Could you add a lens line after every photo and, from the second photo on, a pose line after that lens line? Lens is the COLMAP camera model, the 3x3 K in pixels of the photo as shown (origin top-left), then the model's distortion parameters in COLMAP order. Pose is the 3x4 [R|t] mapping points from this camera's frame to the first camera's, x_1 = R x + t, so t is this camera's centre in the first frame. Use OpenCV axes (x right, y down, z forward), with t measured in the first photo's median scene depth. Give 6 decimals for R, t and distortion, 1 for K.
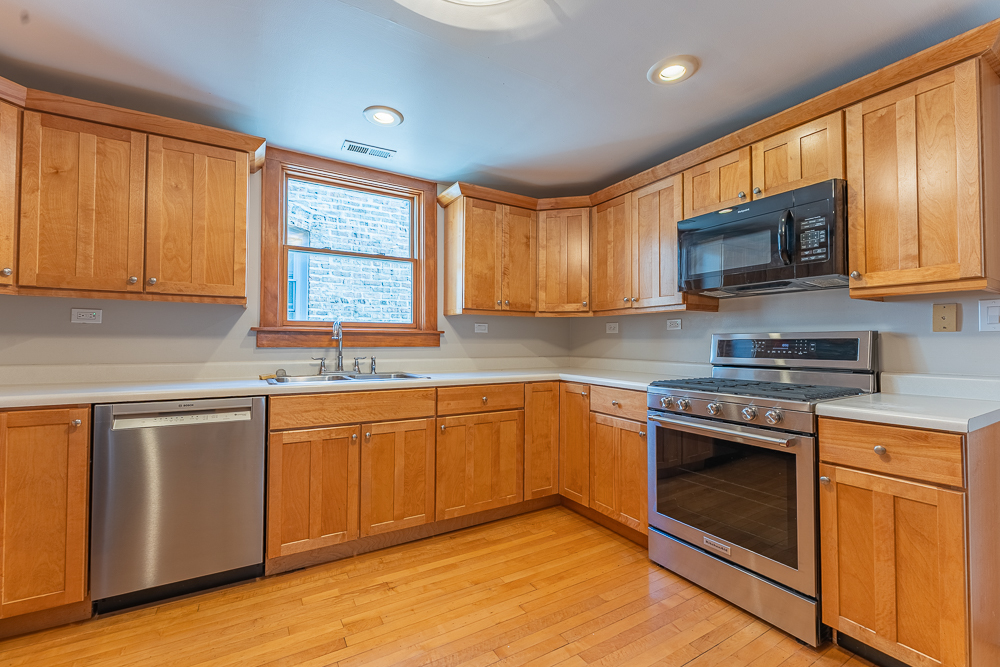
lens RADIAL K [[412.2, 0, 504.5], [0, 412.2, 334.1], [0, 0, 1]] dist [-0.001682, -0.000235]
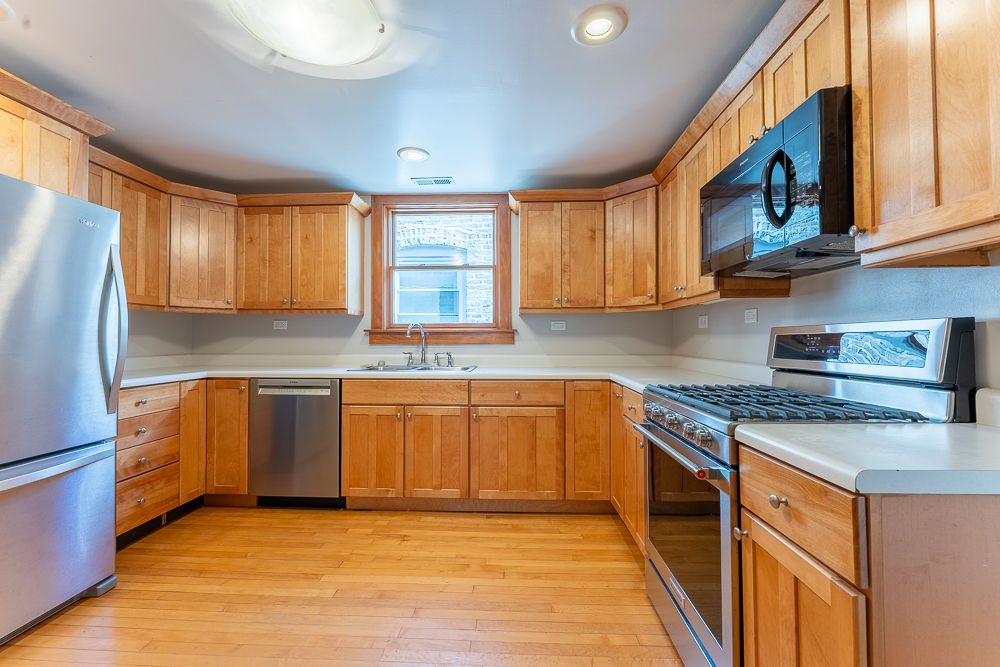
lens RADIAL K [[399.6, 0, 504.5], [0, 399.6, 334.5], [0, 0, 1]] dist [-0.000280, -0.000935]
pose [[0.842436, -0.011610, -0.538671, 0.477679], [0.015117, 0.999884, 0.002092, 0.003903], [0.538584, -0.009906, 0.842514, 0.123604]]
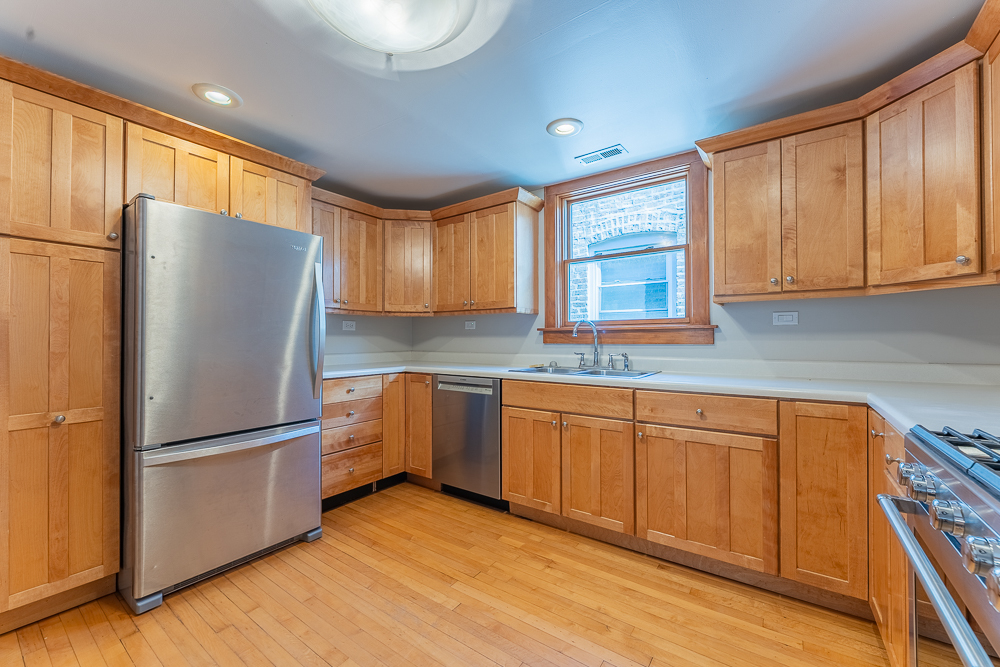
lens RADIAL K [[399.6, 0, 504.5], [0, 399.6, 334.5], [0, 0, 1]] dist [-0.000280, -0.000935]
pose [[0.412188, -0.014841, -0.910978, 0.489466], [0.022411, 0.999730, -0.006146, 0.008140], [0.910823, -0.017882, 0.412409, 0.358458]]
